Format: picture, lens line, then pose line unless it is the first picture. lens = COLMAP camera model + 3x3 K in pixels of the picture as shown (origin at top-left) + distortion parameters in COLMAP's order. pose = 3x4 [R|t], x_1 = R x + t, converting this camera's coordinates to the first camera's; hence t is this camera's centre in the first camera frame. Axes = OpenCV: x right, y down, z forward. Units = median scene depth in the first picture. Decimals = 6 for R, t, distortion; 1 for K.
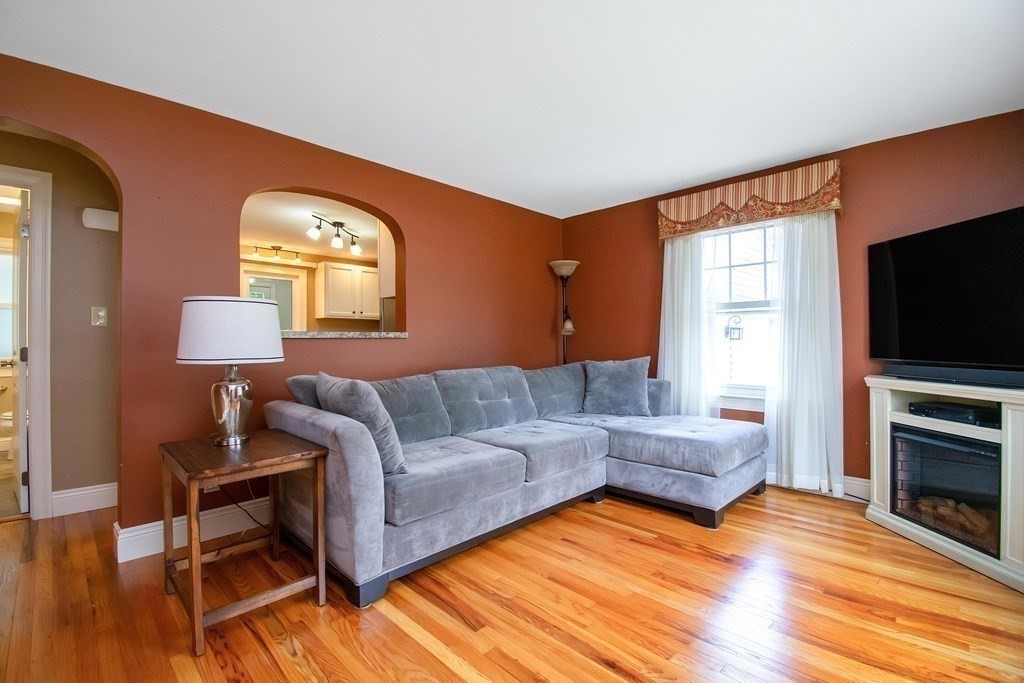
lens RADIAL K [[451.5, 0, 515.5], [0, 451.5, 341.4], [0, 0, 1]] dist [-0.009179, -0.011985]
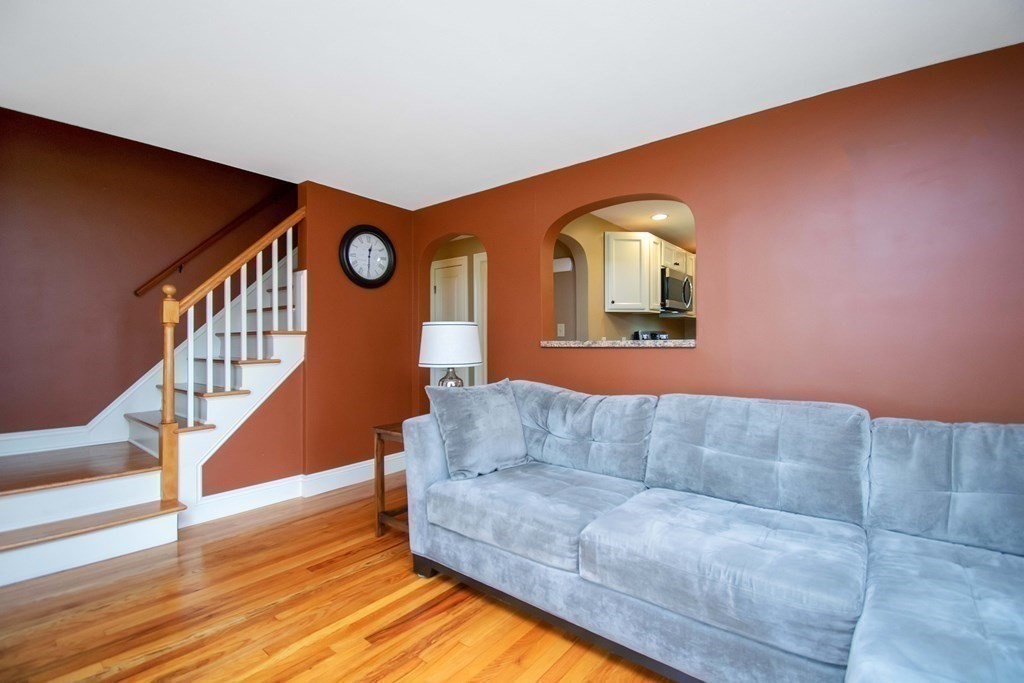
lens RADIAL K [[451.5, 0, 518.5], [0, 451.5, 342.7], [0, 0, 1]] dist [-0.009179, -0.011985]
pose [[0.111677, 0.006115, -0.993726, 0.267461], [0.002554, 0.999976, 0.006441, -0.011461], [0.993741, -0.003257, 0.111658, 0.340724]]
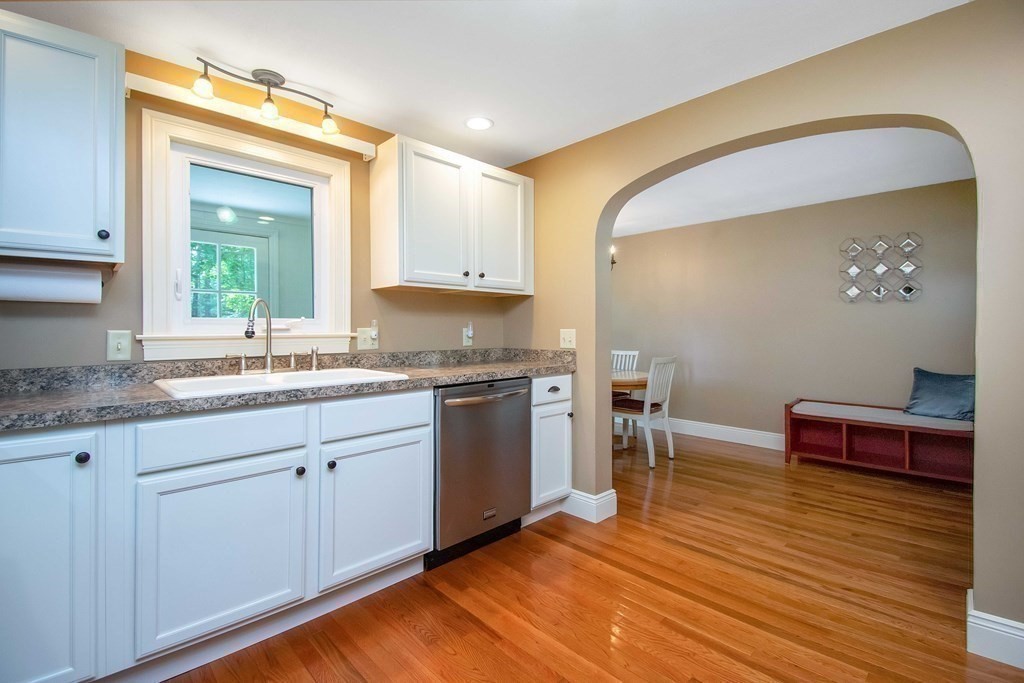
lens RADIAL K [[451.5, 0, 504.3], [0, 451.5, 336.0], [0, 0, 1]] dist [-0.009179, -0.011985]
pose [[0.999755, 0.010626, -0.019392, -0.356074], [-0.010368, 0.999857, 0.013366, -0.017977], [0.019531, -0.013162, 0.999723, 0.680477]]
